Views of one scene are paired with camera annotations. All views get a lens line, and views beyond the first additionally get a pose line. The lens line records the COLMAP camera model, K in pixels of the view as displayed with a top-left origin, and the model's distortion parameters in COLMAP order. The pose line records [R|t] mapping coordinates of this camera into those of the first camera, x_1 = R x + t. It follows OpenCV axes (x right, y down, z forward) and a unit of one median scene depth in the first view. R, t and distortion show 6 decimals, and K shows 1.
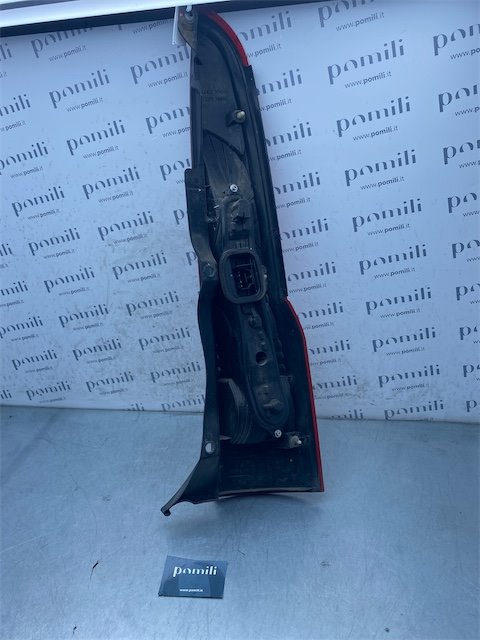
lens RADIAL K [[491.1, 0, 237.8], [0, 491.1, 317.8], [0, 0, 1]] dist [0.000850, -0.006002]
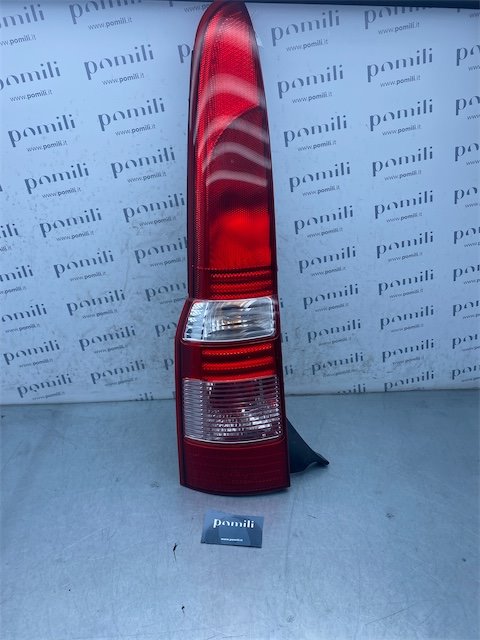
lens RADIAL K [[489.0, 0, 240.0], [0, 489.0, 320.0], [0, 0, 1]] dist [0.004178, -0.012762]
pose [[0.967316, -0.024004, 0.252437, -0.301410], [0.025183, 0.999682, -0.001440, 0.040697], [-0.252322, 0.007750, 0.967612, 0.014001]]
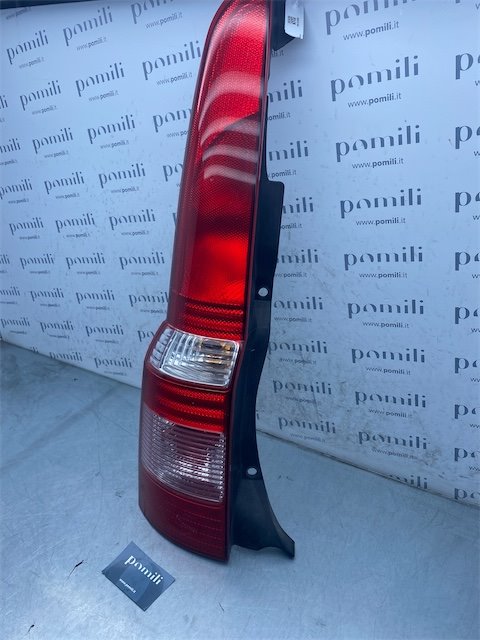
lens RADIAL K [[490.4, 0, 240.0], [0, 490.4, 320.0], [0, 0, 1]] dist [-0.005215, -0.002712]
pose [[0.939526, 0.212885, -0.268273, 0.125670], [-0.198078, 0.976798, 0.081433, -0.082619], [0.279384, -0.023369, 0.959895, 0.130639]]
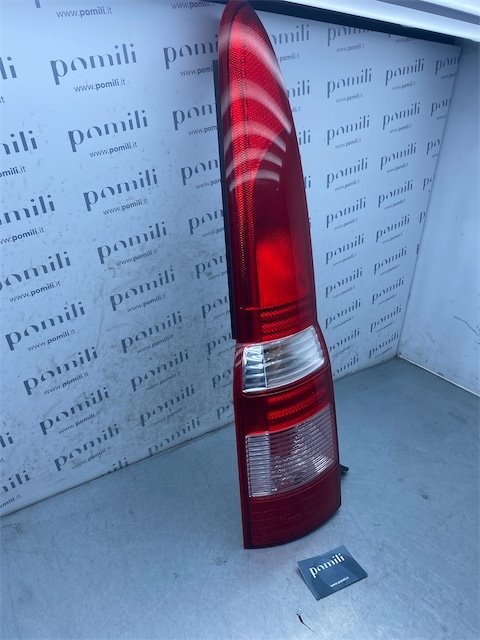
lens RADIAL K [[491.1, 0, 237.8], [0, 491.1, 317.8], [0, 0, 1]] dist [0.000850, -0.006002]
pose [[0.690603, -0.200403, 0.694915, -0.664587], [0.197363, 0.976595, 0.085497, -0.096833], [-0.695784, 0.078106, 0.713991, 0.304211]]
